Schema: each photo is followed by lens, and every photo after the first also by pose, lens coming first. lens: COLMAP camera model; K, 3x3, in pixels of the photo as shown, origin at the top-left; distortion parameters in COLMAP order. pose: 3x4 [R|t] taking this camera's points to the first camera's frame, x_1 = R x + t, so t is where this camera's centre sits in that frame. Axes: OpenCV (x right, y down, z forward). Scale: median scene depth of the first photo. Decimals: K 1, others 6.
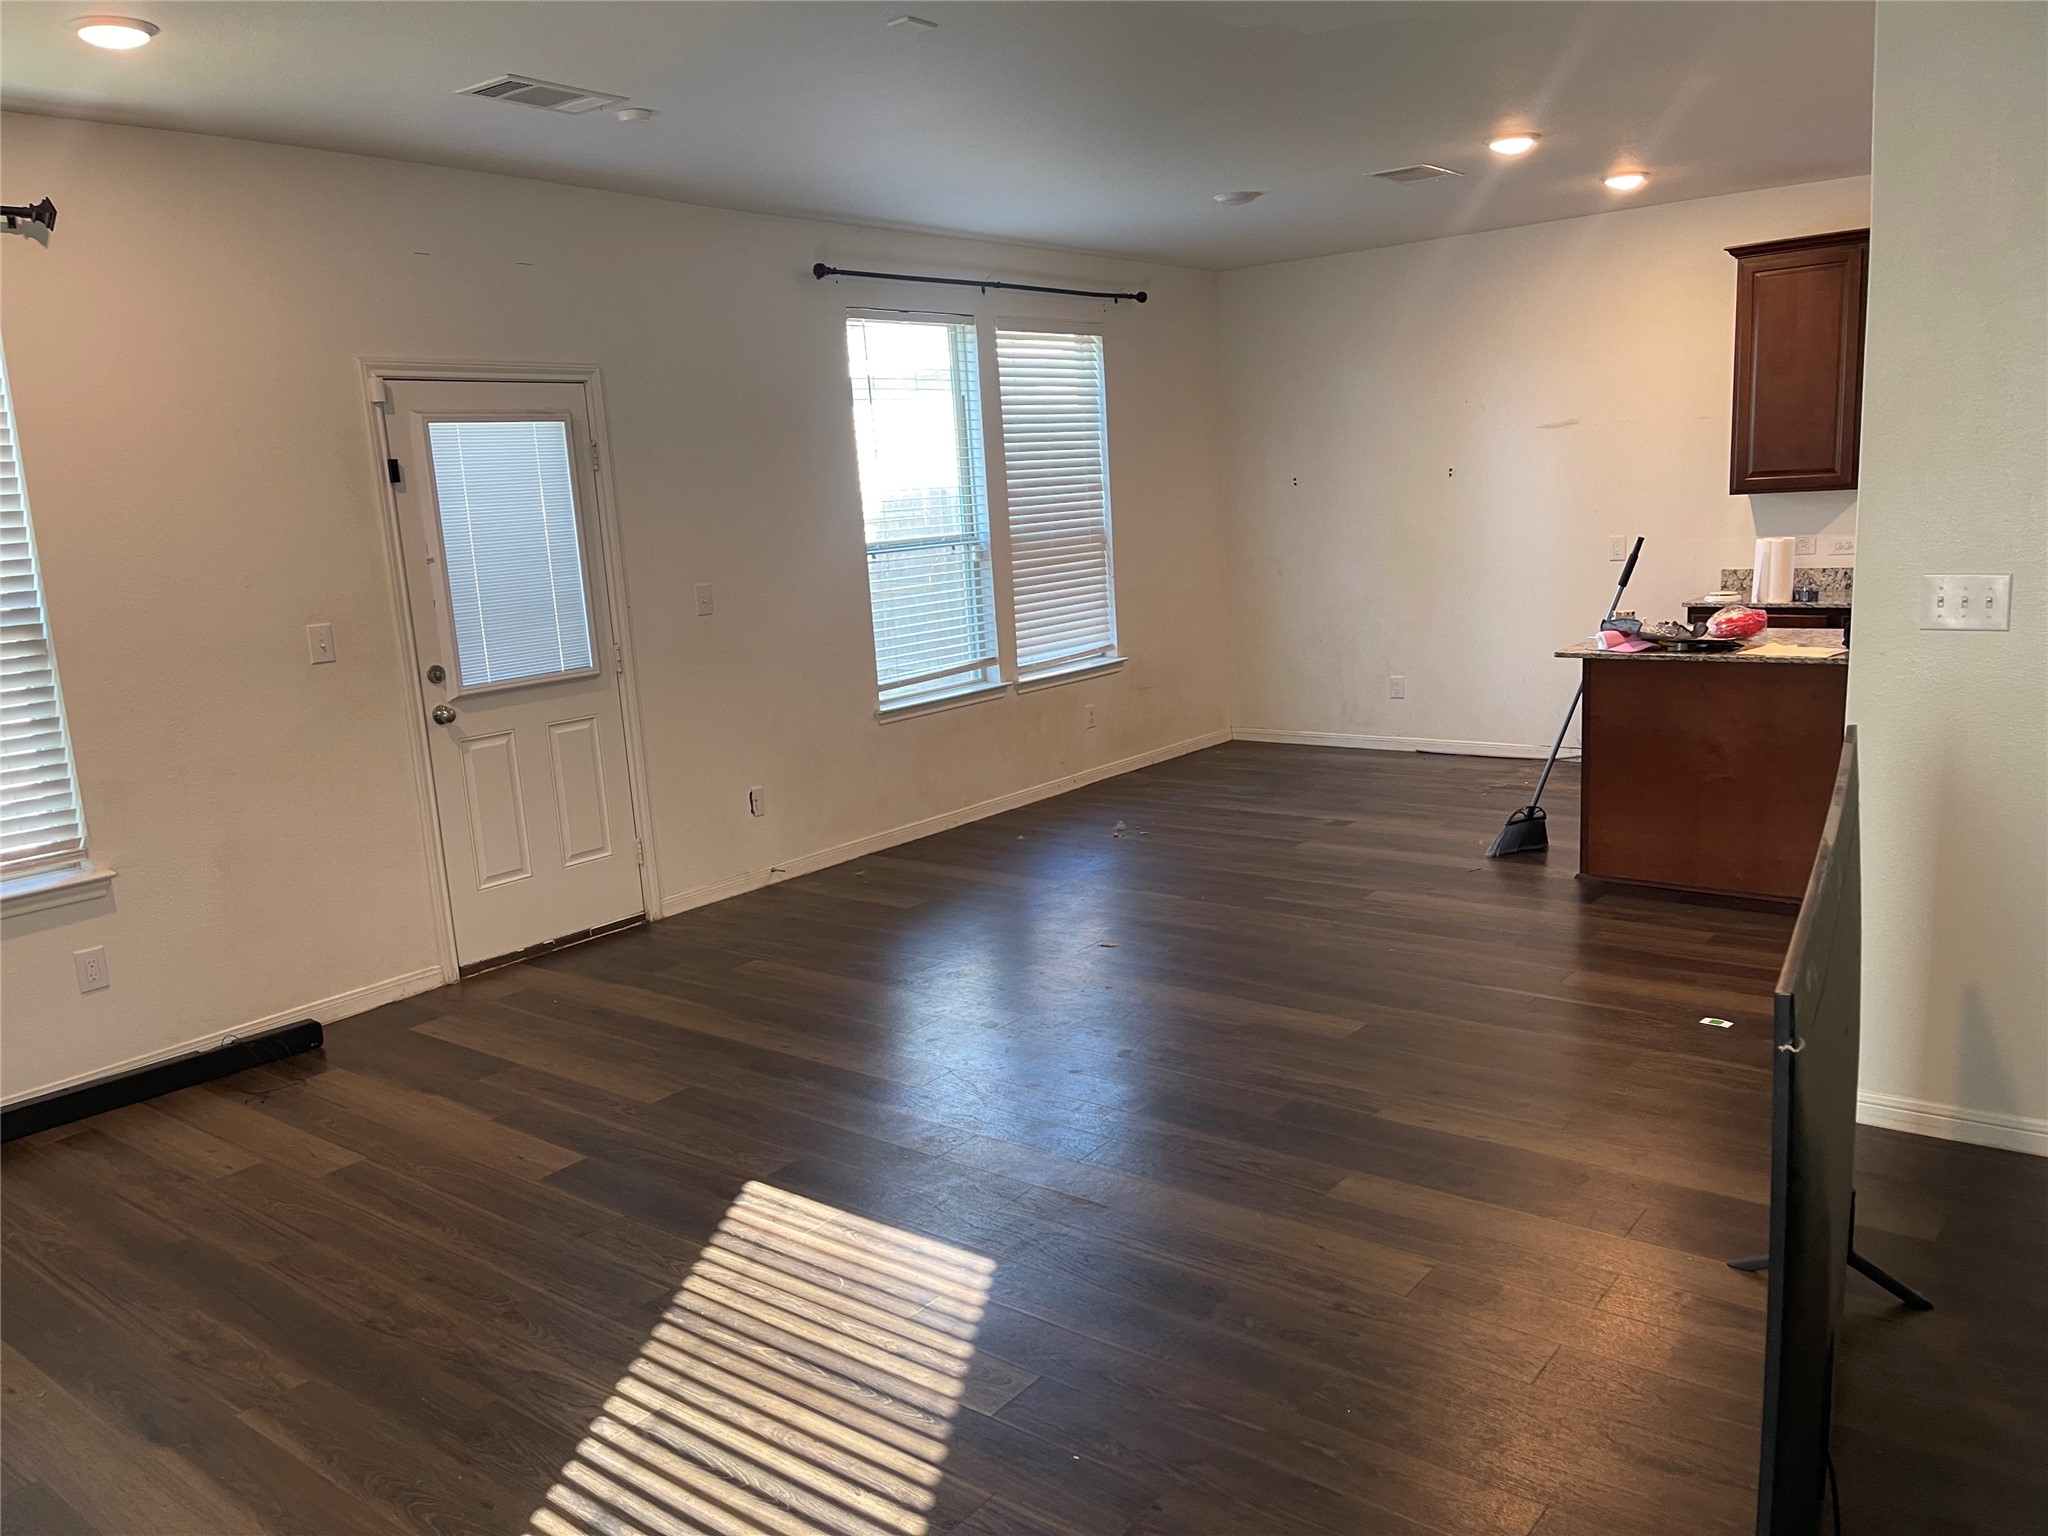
lens RADIAL K [[1563.3, 0, 1025.8], [0, 1563.3, 772.5], [0, 0, 1]] dist [0.072570, -0.008559]
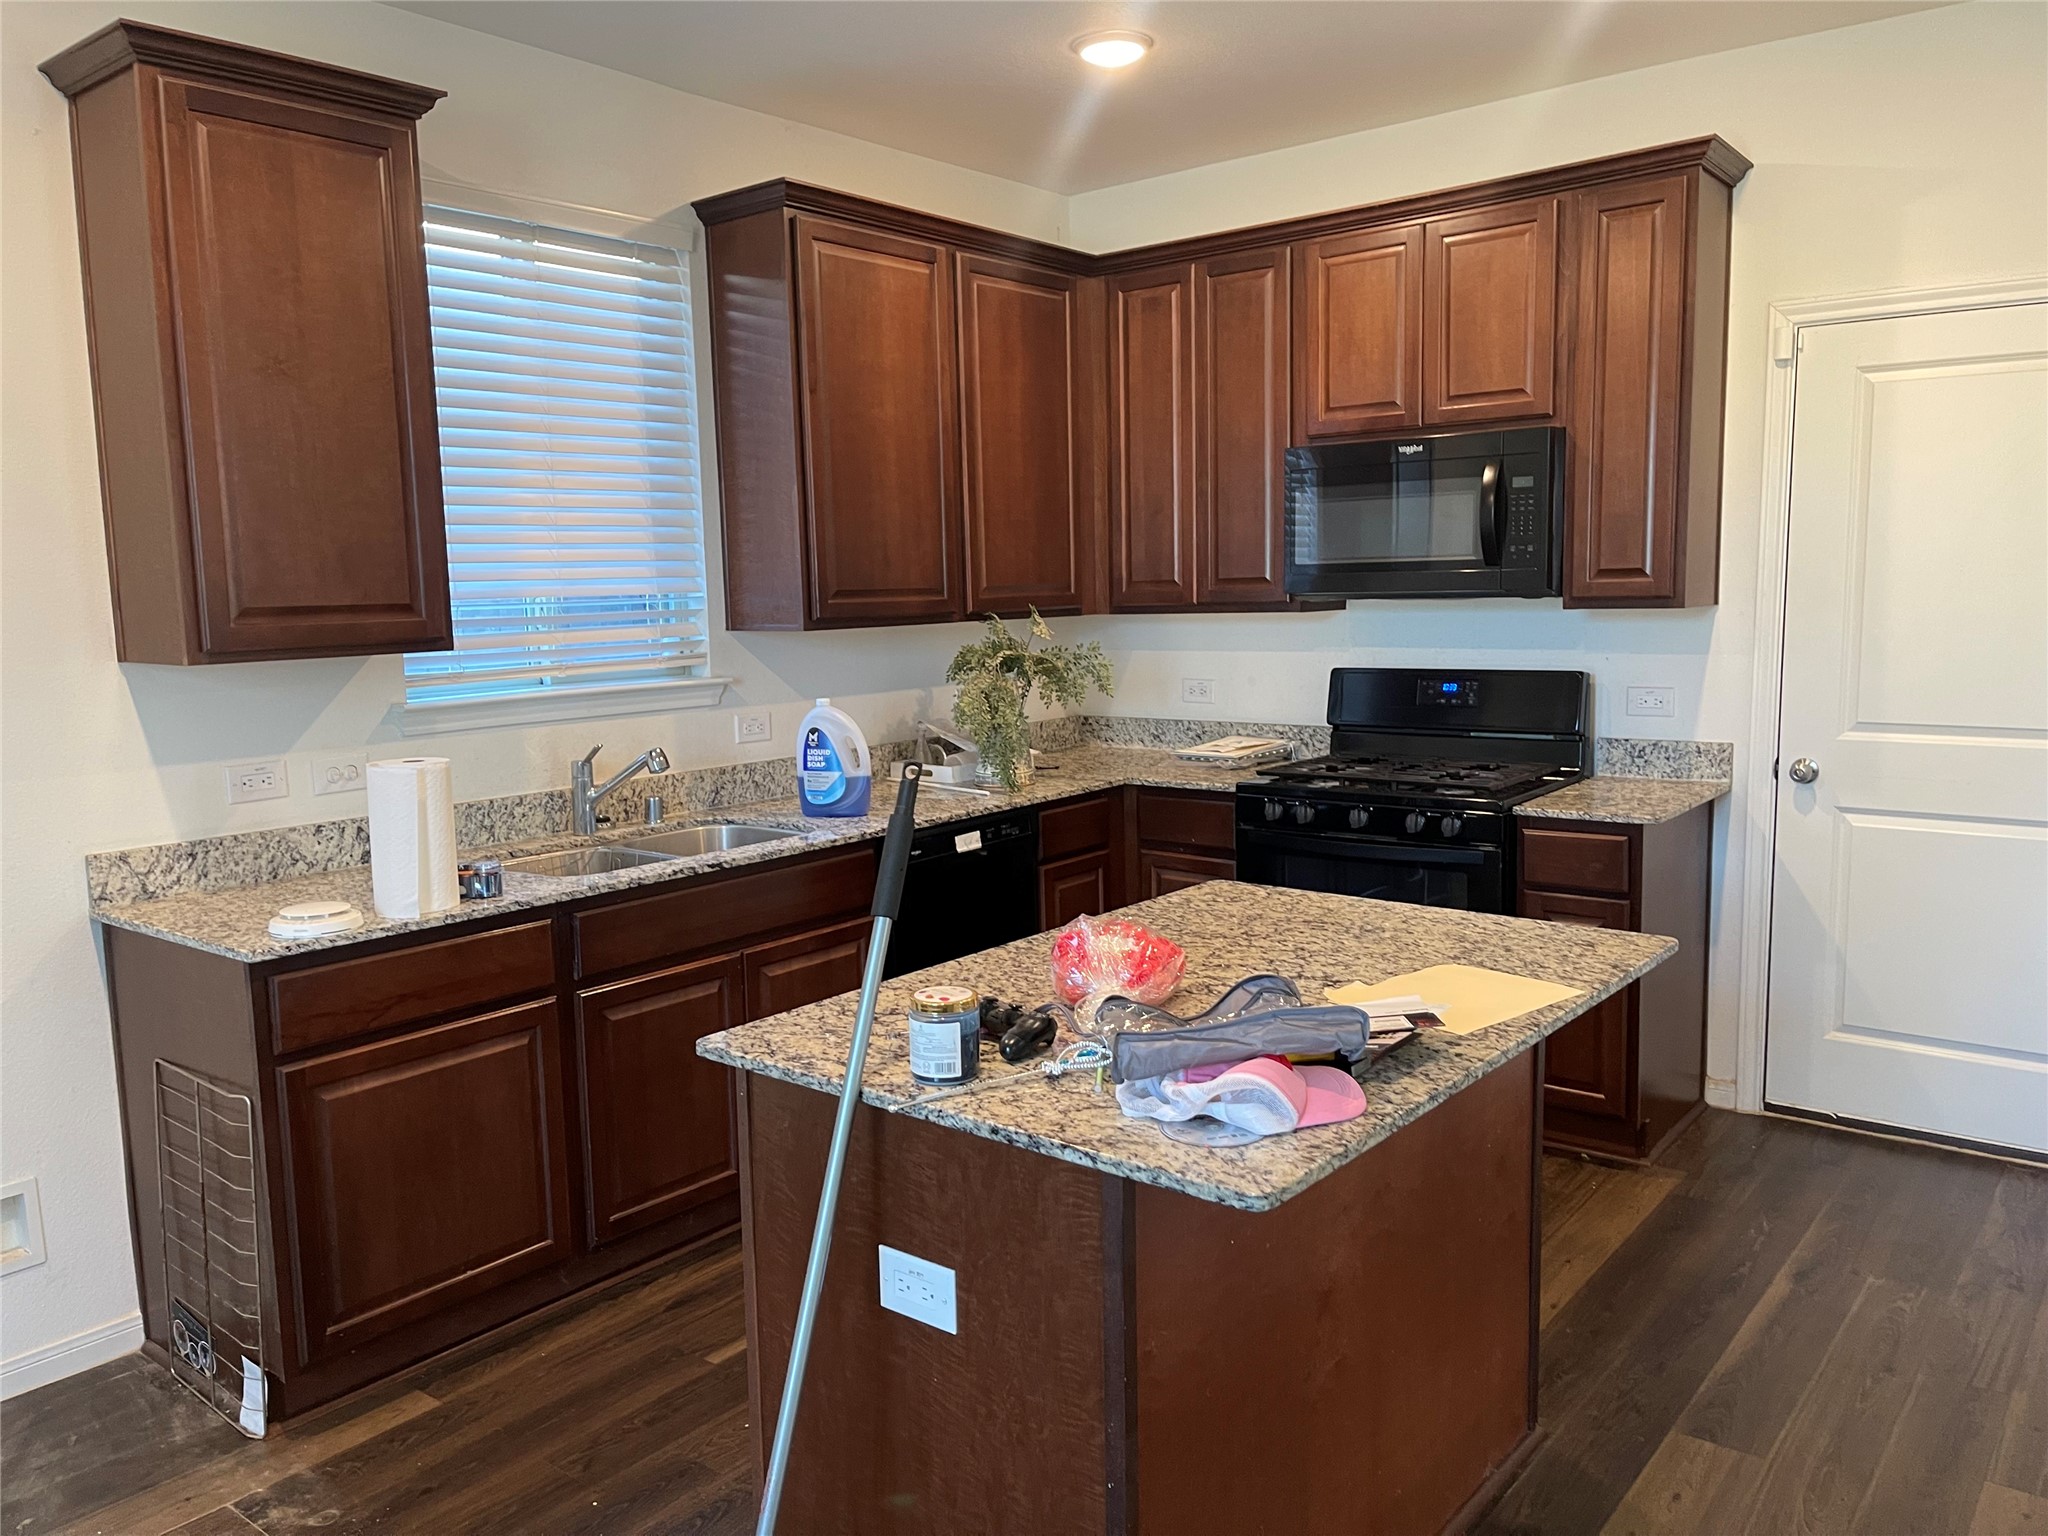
lens RADIAL K [[1563.3, 0, 1023.9], [0, 1563.3, 761.5], [0, 0, 1]] dist [0.072570, -0.008559]
pose [[0.007858, -0.063768, 0.997934, 0.053738], [0.194808, 0.978941, 0.061021, -0.134956], [-0.980810, 0.193926, 0.020115, 0.794752]]
